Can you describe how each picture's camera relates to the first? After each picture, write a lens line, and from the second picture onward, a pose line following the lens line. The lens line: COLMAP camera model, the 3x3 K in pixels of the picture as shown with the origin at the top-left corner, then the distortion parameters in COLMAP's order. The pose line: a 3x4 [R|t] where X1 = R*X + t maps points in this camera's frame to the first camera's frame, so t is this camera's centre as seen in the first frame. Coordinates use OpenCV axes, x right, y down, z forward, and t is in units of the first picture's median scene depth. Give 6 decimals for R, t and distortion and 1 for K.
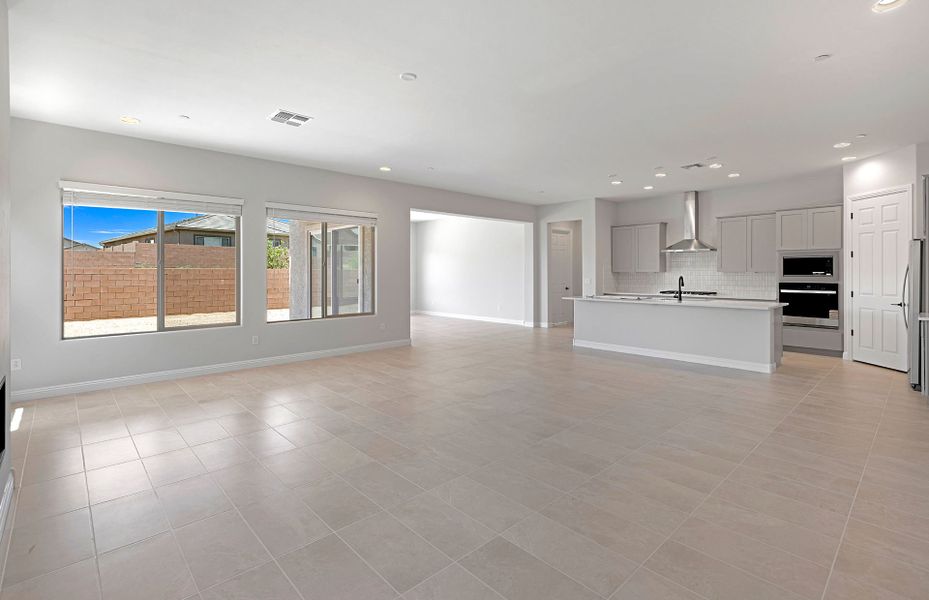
lens RADIAL K [[429.9, 0, 473.7], [0, 429.9, 272.9], [0, 0, 1]] dist [0.009032, 0.000694]
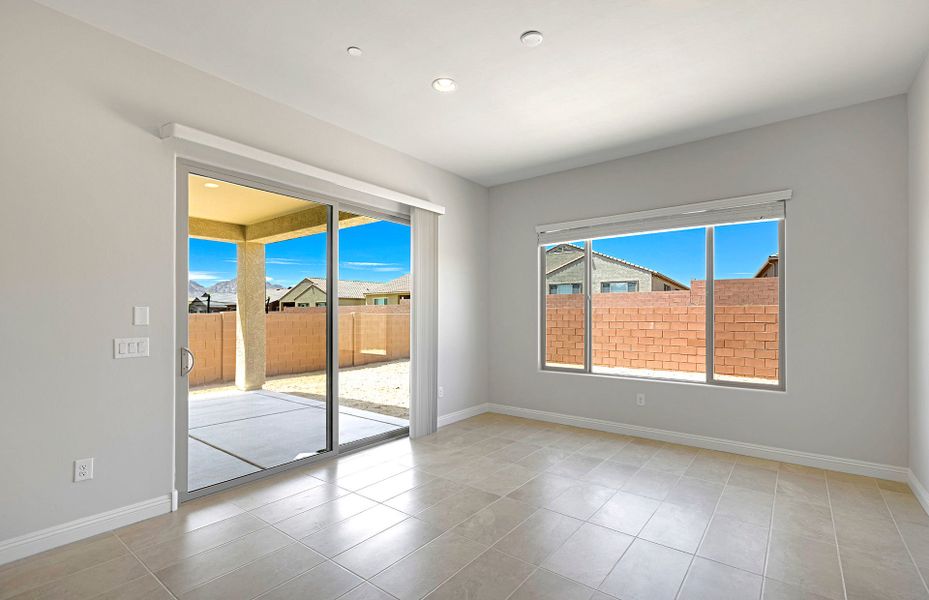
lens RADIAL K [[429.9, 0, 471.0], [0, 429.9, 316.5], [0, 0, 1]] dist [0.009032, 0.000694]
pose [[0.147622, 0.006155, -0.989025, 0.127359], [-0.001256, 0.999981, 0.006036, 0.004876], [0.989043, 0.000351, 0.147627, 1.389564]]
